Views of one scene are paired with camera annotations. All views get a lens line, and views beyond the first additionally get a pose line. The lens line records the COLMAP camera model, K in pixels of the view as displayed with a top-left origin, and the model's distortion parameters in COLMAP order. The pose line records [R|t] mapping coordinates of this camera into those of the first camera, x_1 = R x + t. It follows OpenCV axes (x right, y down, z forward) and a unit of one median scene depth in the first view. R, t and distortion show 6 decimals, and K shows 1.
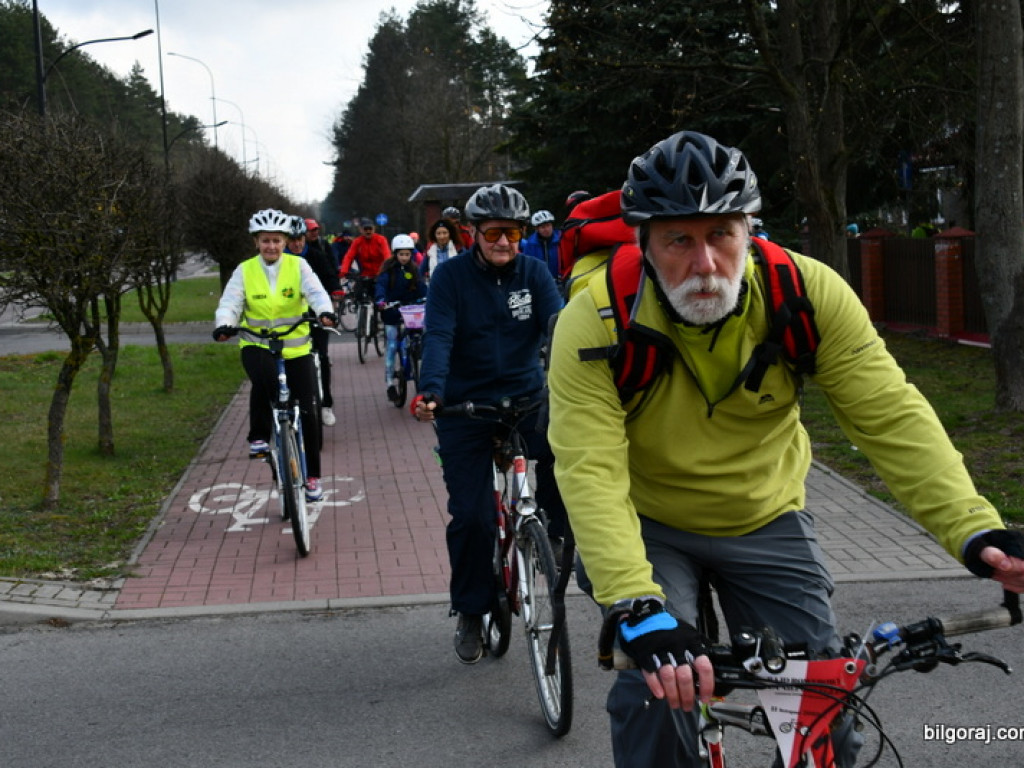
lens RADIAL K [[1669.8, 0, 512.0], [0, 1669.8, 384.0], [0, 0, 1]] dist [-0.000945, 0.080678]
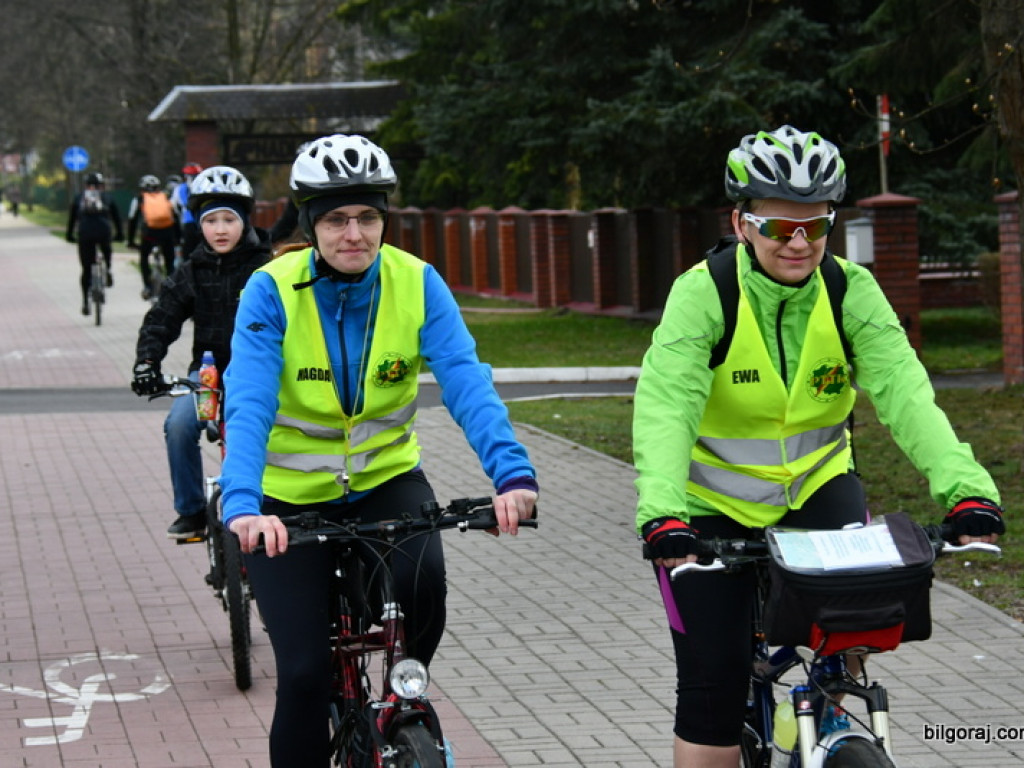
lens RADIAL K [[3750.2, 0, 512.0], [0, 3750.2, 384.0], [0, 0, 1]] dist [0.083116, 3.999092]
pose [[0.998801, 0.015151, 0.046552, -0.032401], [-0.013251, 0.999077, -0.040859, 0.017226], [-0.047128, 0.040193, 0.998080, -0.147066]]
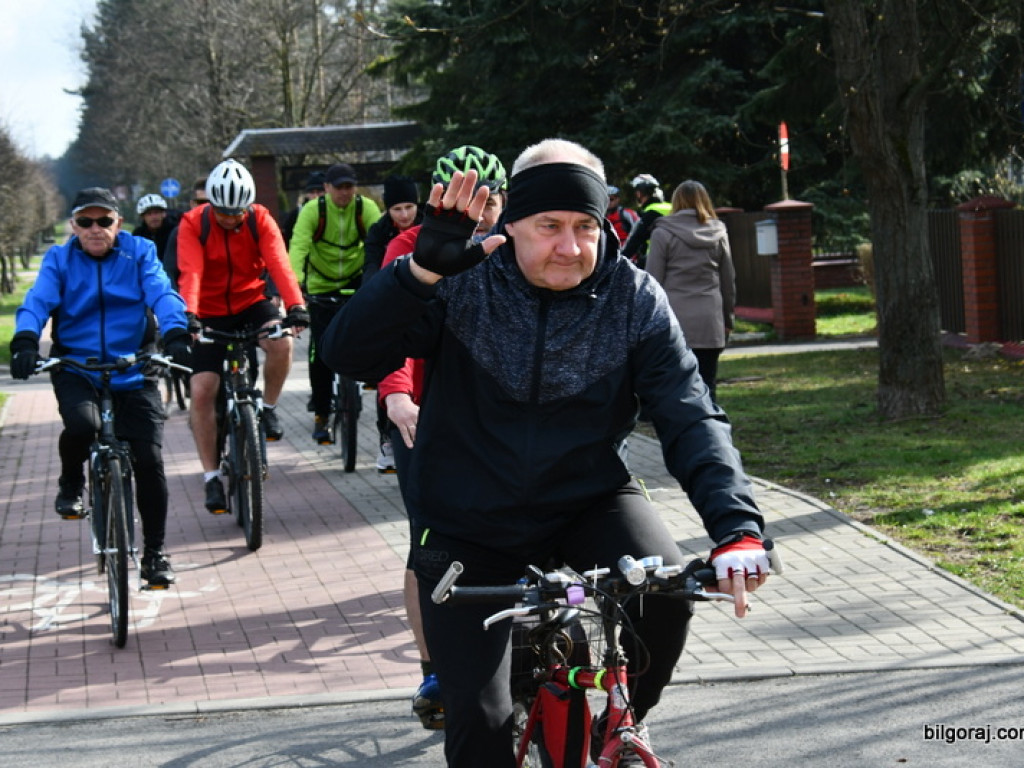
lens RADIAL K [[2963.6, 0, 512.0], [0, 2963.6, 384.0], [0, 0, 1]] dist [-0.056326, 2.035872]
pose [[0.999060, -0.010312, 0.042105, -0.015715], [0.011639, 0.999439, -0.031399, 0.020647], [-0.041758, 0.031860, 0.998620, -0.201393]]
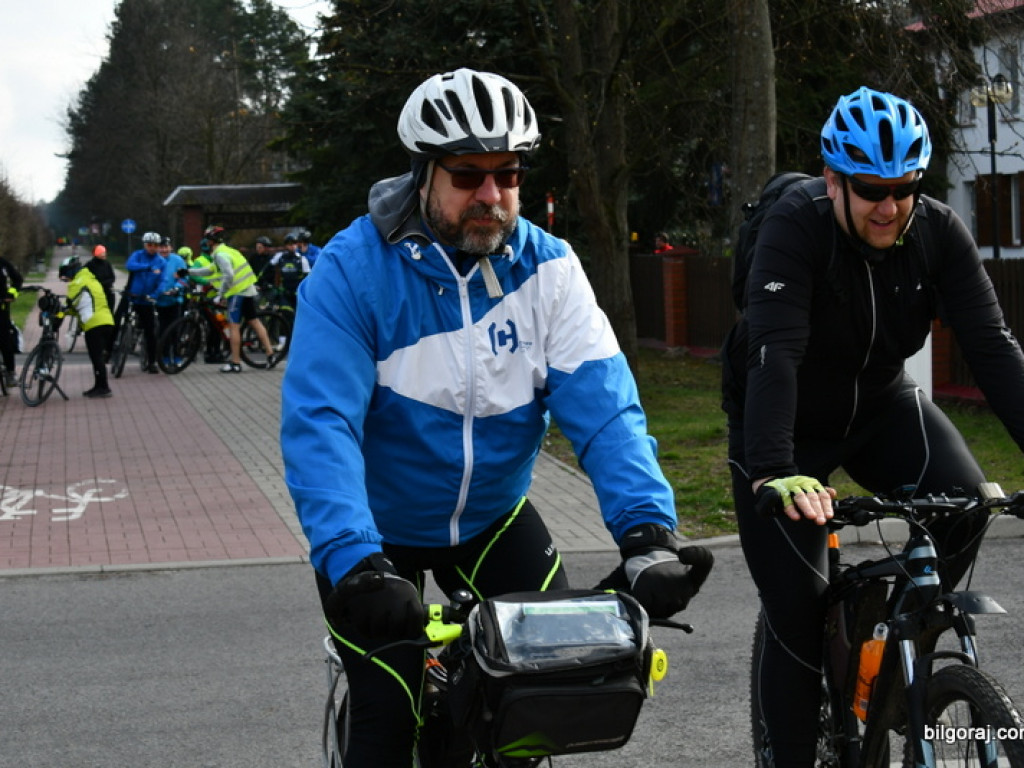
lens RADIAL K [[2135.9, 0, 512.0], [0, 2135.9, 384.0], [0, 0, 1]] dist [0.001720, -0.097204]
pose [[0.994645, 0.010344, 0.102831, 0.009504], [-0.007593, 0.999604, -0.027102, 0.028638], [-0.103071, 0.026176, 0.994330, -0.290510]]
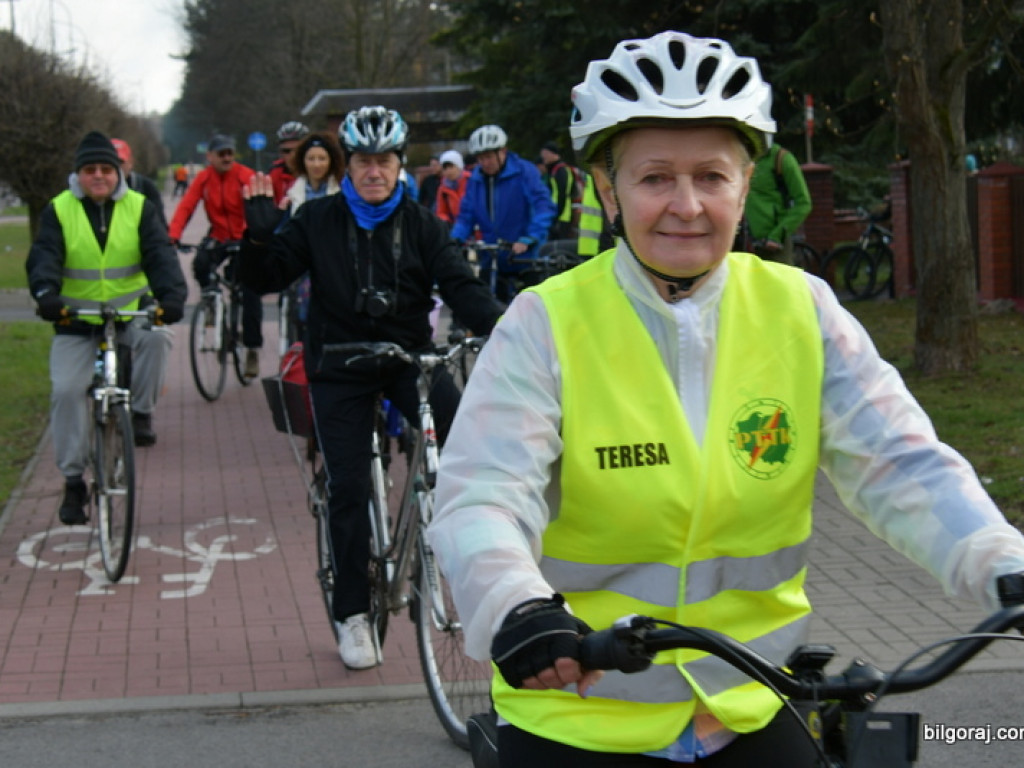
lens RADIAL K [[2483.8, 0, 512.0], [0, 2483.8, 384.0], [0, 0, 1]] dist [-0.029519, 0.071559]
pose [[0.999552, 0.008221, 0.028793, -0.018604], [-0.008169, 0.999965, -0.001938, 0.001925], [-0.028808, 0.001702, 0.999584, -0.015277]]
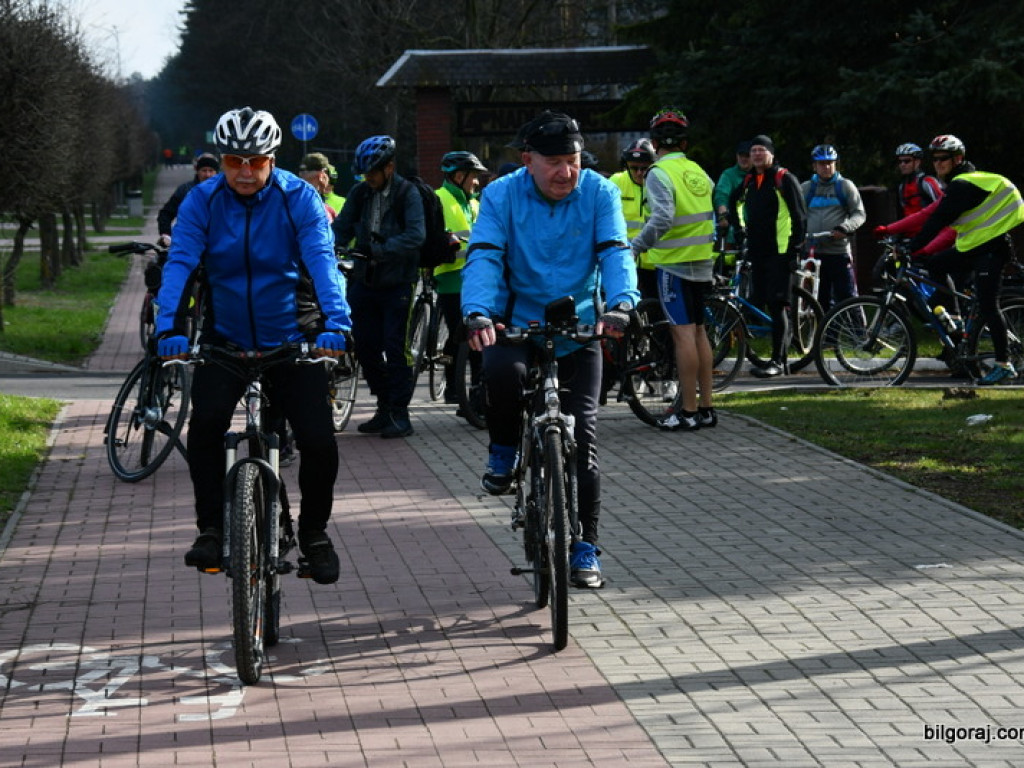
lens RADIAL K [[4190.9, 0, 512.0], [0, 4190.9, 384.0], [0, 0, 1]] dist [0.103093, 8.054101]
pose [[0.999366, 0.027864, -0.022180, -0.005757], [-0.028704, 0.998846, -0.038497, 0.024374], [0.021082, 0.039109, 0.999013, -0.240432]]
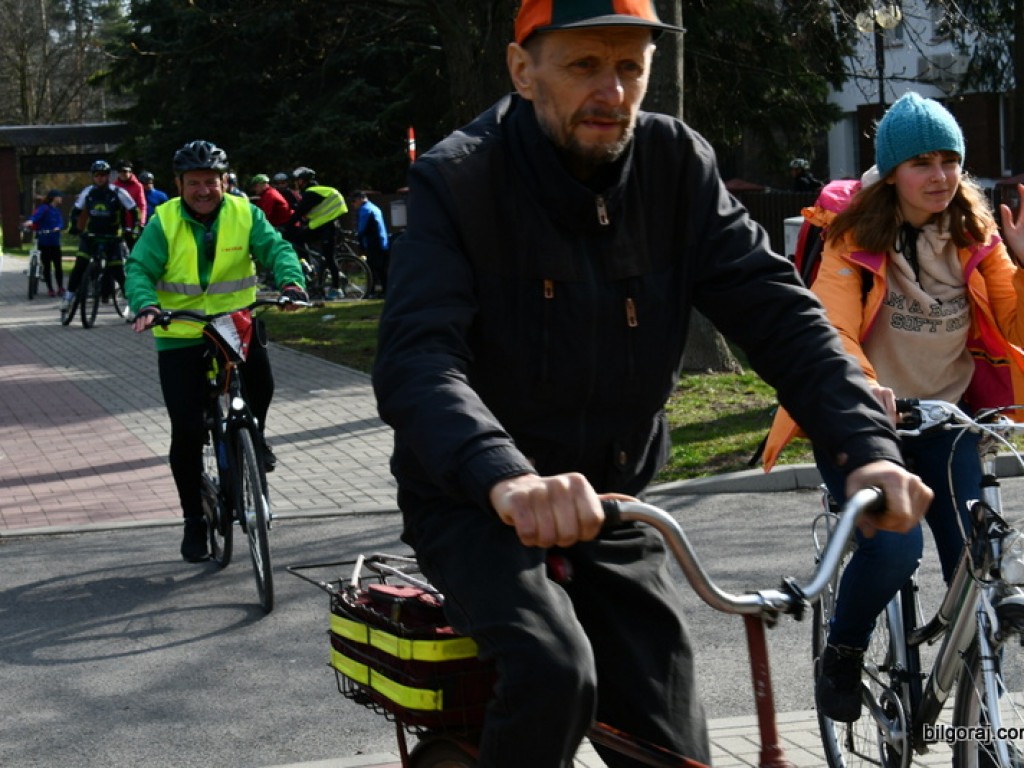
lens RADIAL K [[2324.2, 0, 512.0], [0, 2324.2, 384.0], [0, 0, 1]] dist [-0.039343, 0.546479]
pose [[0.984186, -0.009843, 0.176864, -0.032294], [0.011399, 0.999905, -0.007786, 0.034484], [-0.176770, 0.009679, 0.984205, -0.307721]]
